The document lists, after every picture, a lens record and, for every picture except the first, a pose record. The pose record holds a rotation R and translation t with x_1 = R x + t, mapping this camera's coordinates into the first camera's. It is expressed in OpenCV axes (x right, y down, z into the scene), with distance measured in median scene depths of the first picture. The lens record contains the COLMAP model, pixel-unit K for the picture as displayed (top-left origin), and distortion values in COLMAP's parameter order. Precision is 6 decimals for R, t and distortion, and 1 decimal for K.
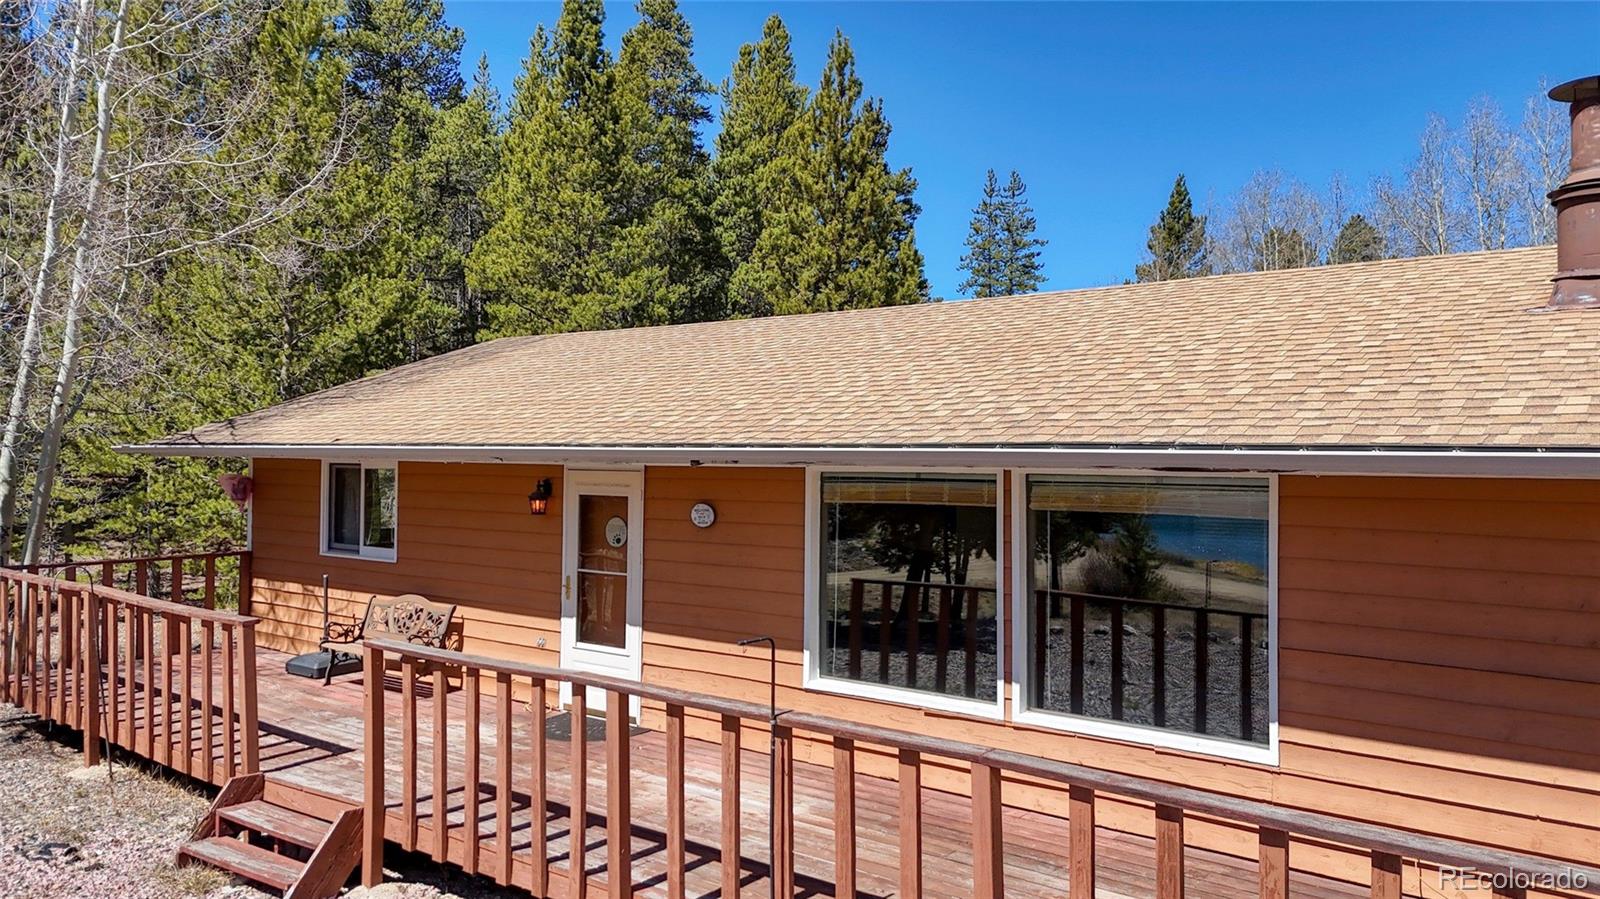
lens RADIAL K [[1191.2, 0, 800.0], [0, 1191.2, 449.5], [0, 0, 1]] dist [0.024267, -0.004618]
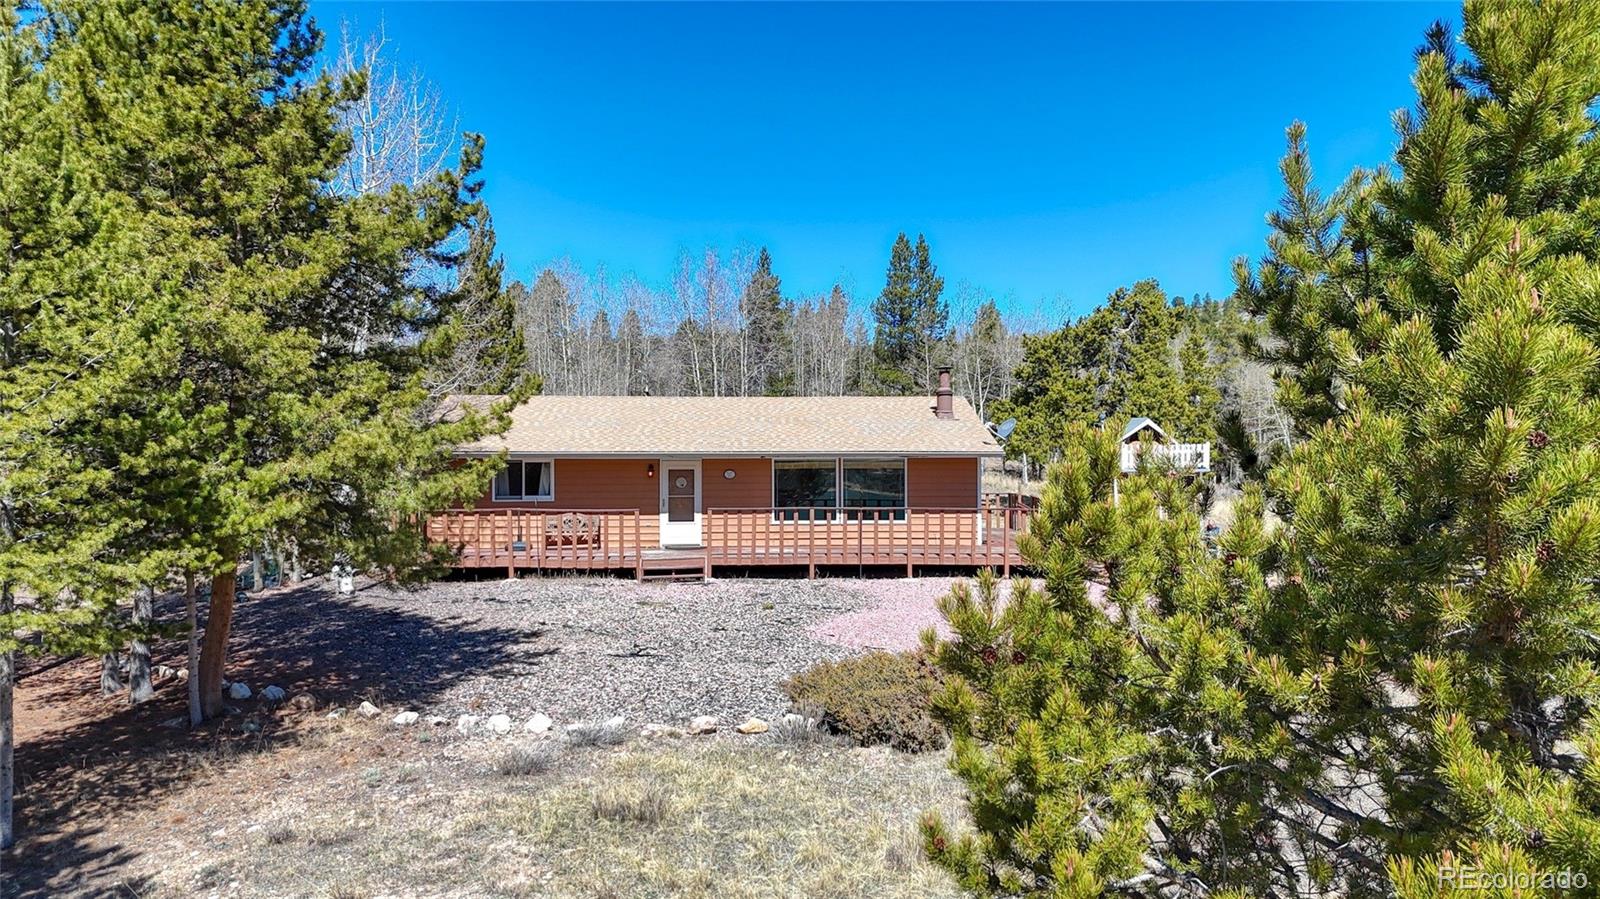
lens RADIAL K [[1171.1, 0, 800.0], [0, 1171.1, 449.5], [0, 0, 1]] dist [0.106309, -0.088585]
pose [[0.747390, -0.004774, 0.664368, -1.787092], [0.005005, 0.999986, 0.001555, -0.012423], [-0.664367, 0.002163, 0.747404, -1.270936]]
